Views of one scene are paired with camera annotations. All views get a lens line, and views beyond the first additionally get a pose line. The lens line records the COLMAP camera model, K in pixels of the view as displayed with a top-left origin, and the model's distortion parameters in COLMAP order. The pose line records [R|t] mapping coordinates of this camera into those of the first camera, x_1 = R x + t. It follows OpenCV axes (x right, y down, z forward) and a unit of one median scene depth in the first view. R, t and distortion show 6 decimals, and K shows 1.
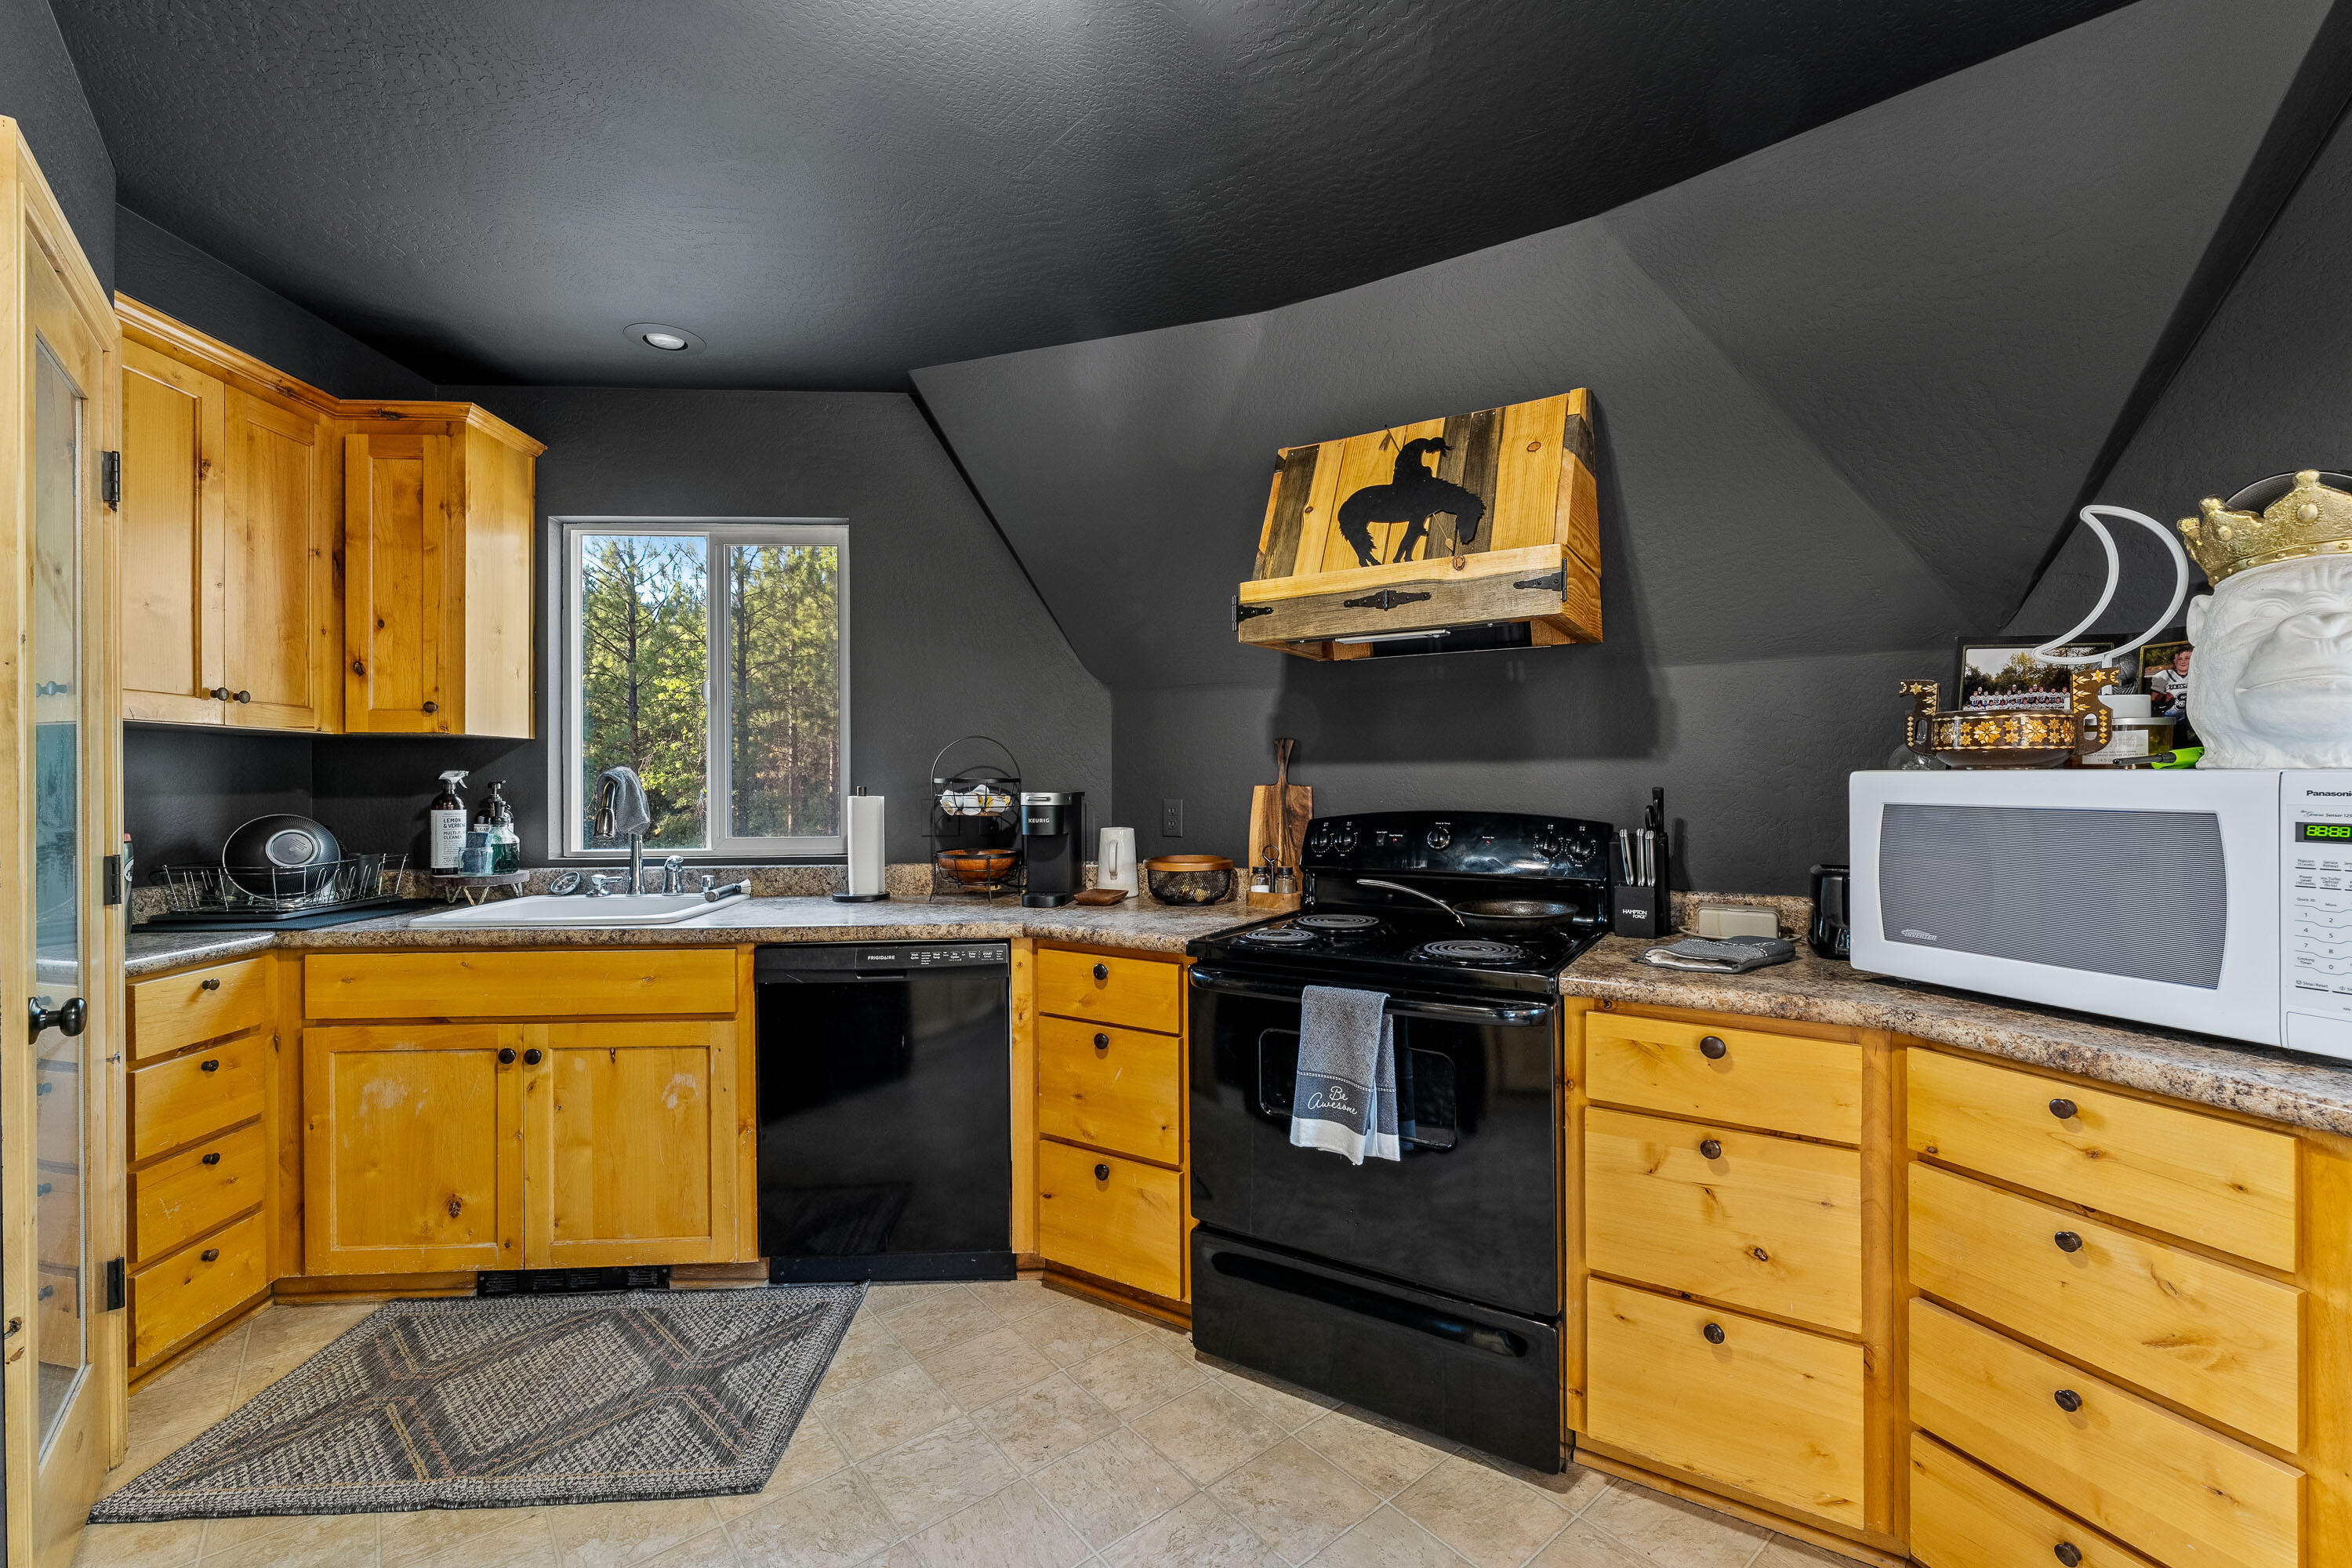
lens RADIAL K [[988.7, 0, 1177.2], [0, 988.7, 778.2], [0, 0, 1]] dist [-0.001034, -0.000234]
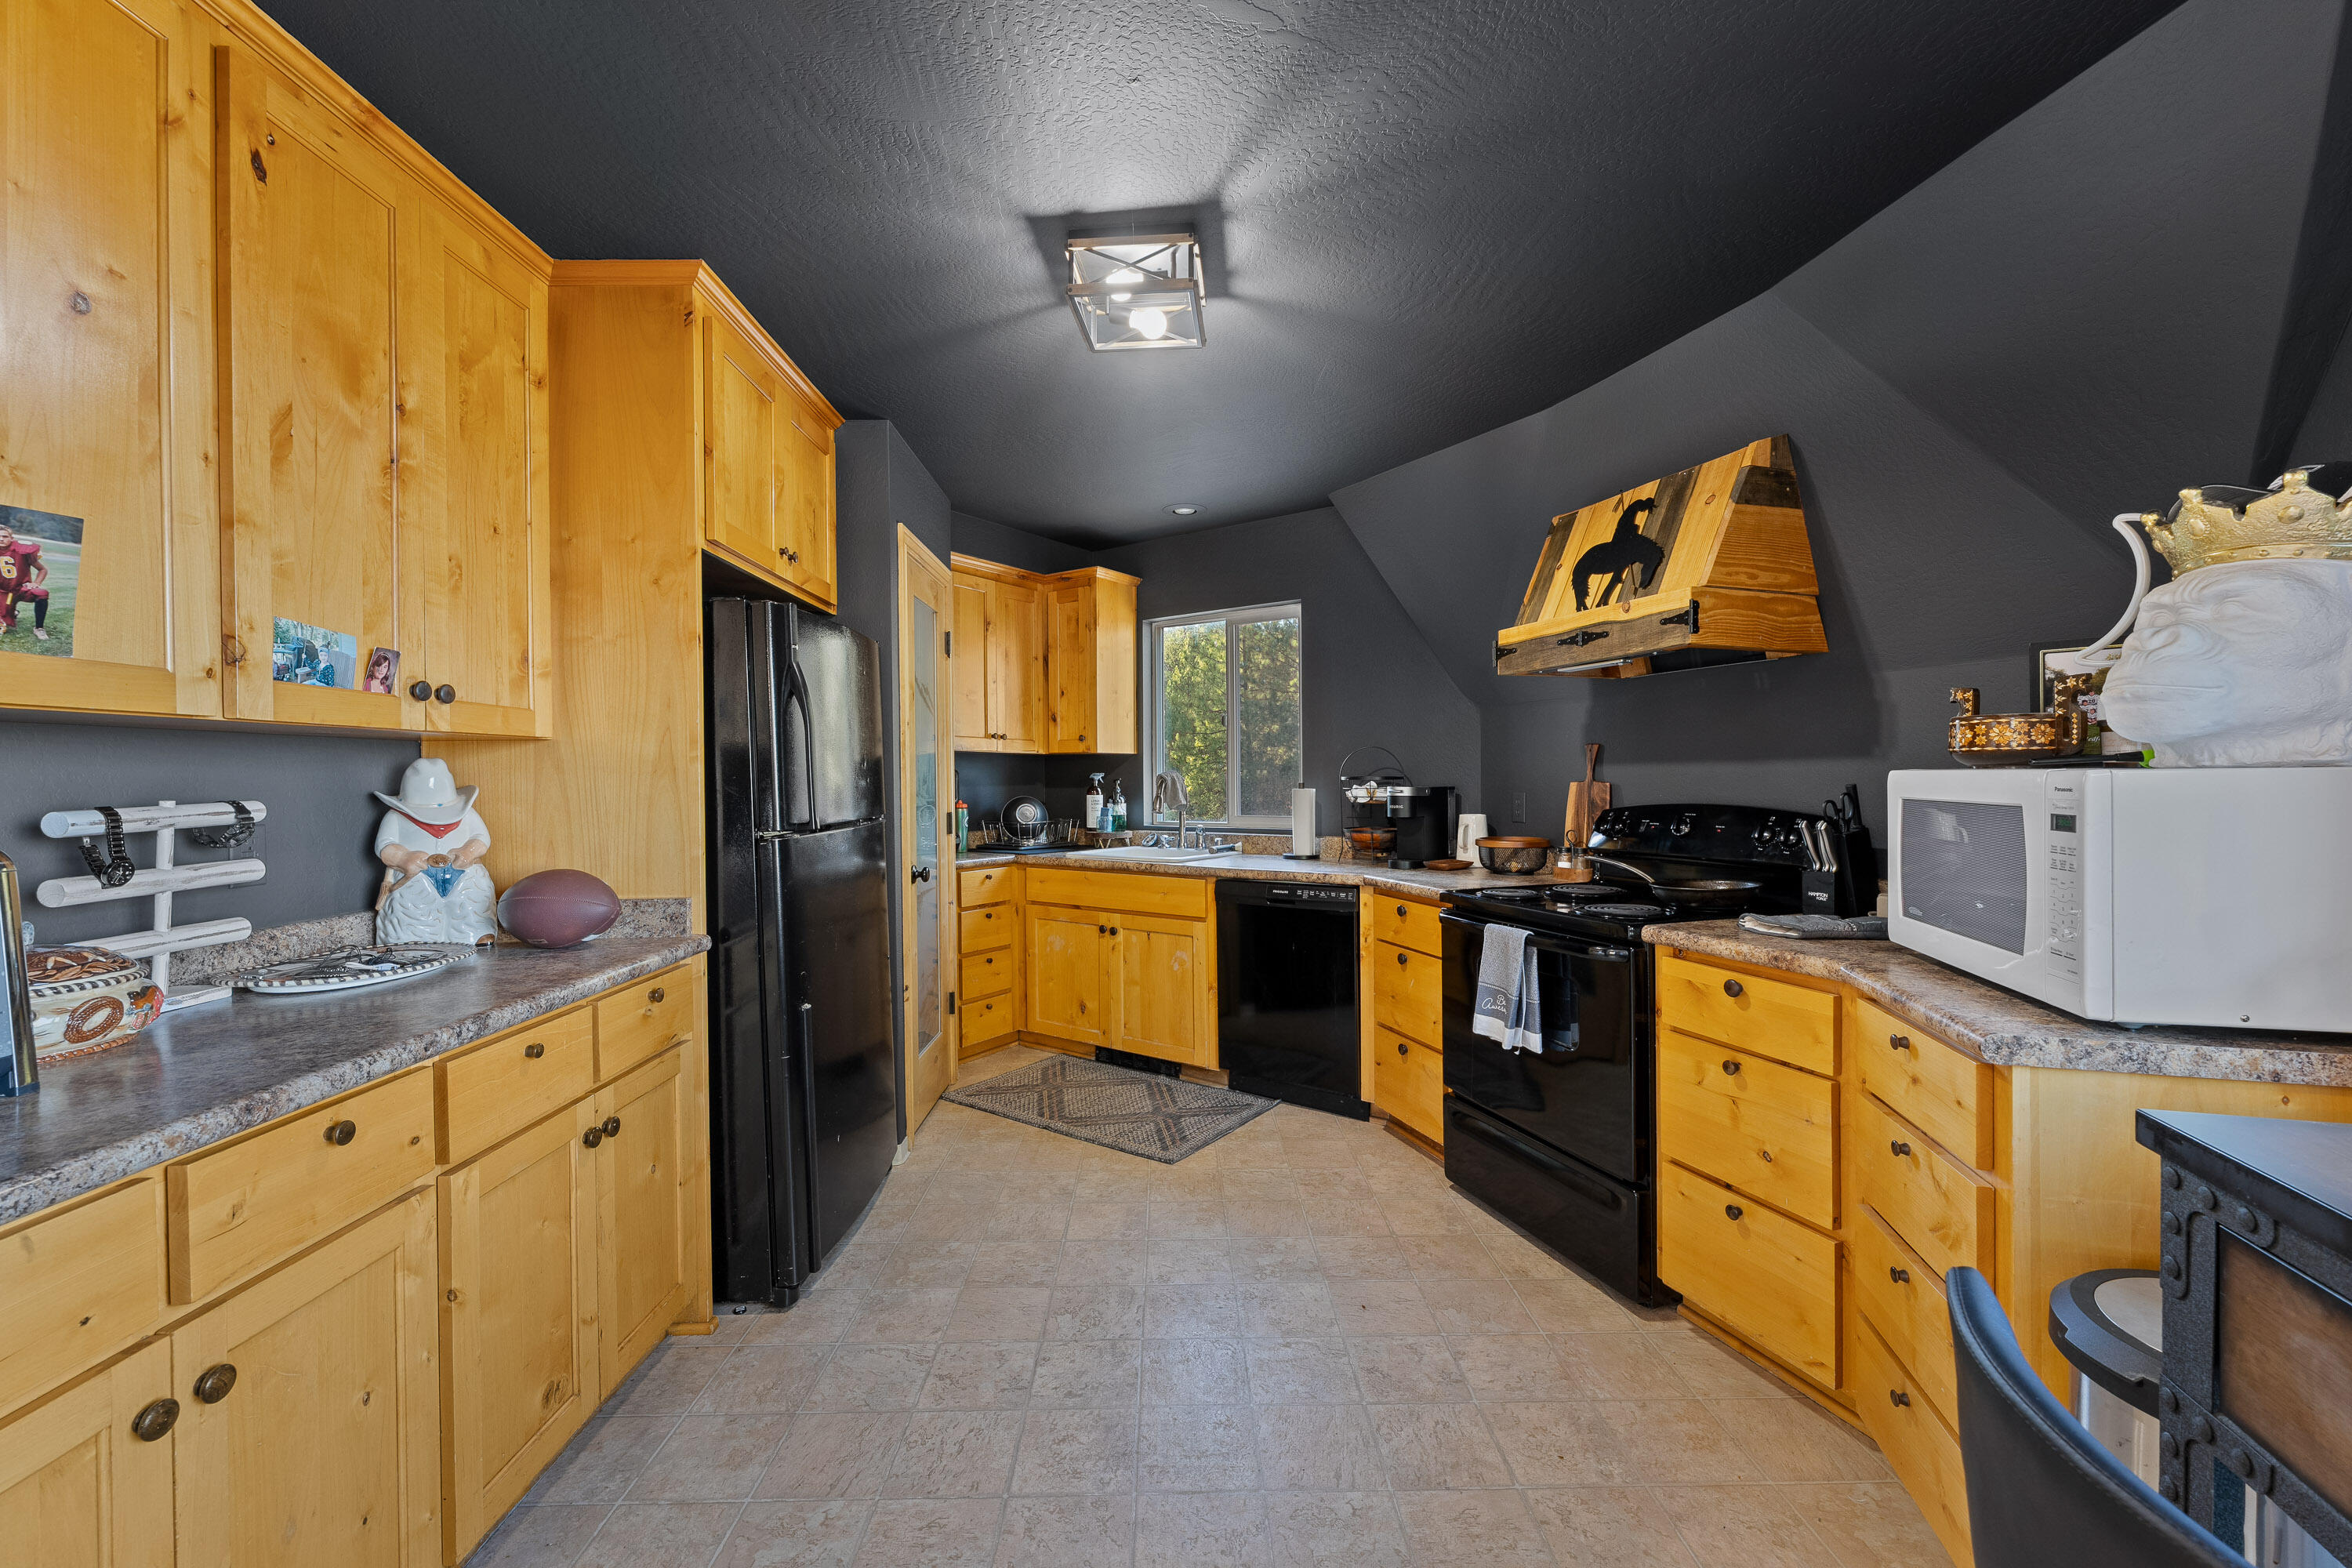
lens RADIAL K [[953.7, 0, 1176.7], [0, 953.7, 792.1], [0, 0, 1]] dist [-0.000593, -0.000173]
pose [[0.778350, 0.008425, -0.627774, 0.537521], [0.002896, 0.999851, 0.017009, -0.001944], [0.627824, -0.015057, 0.778210, -0.284614]]
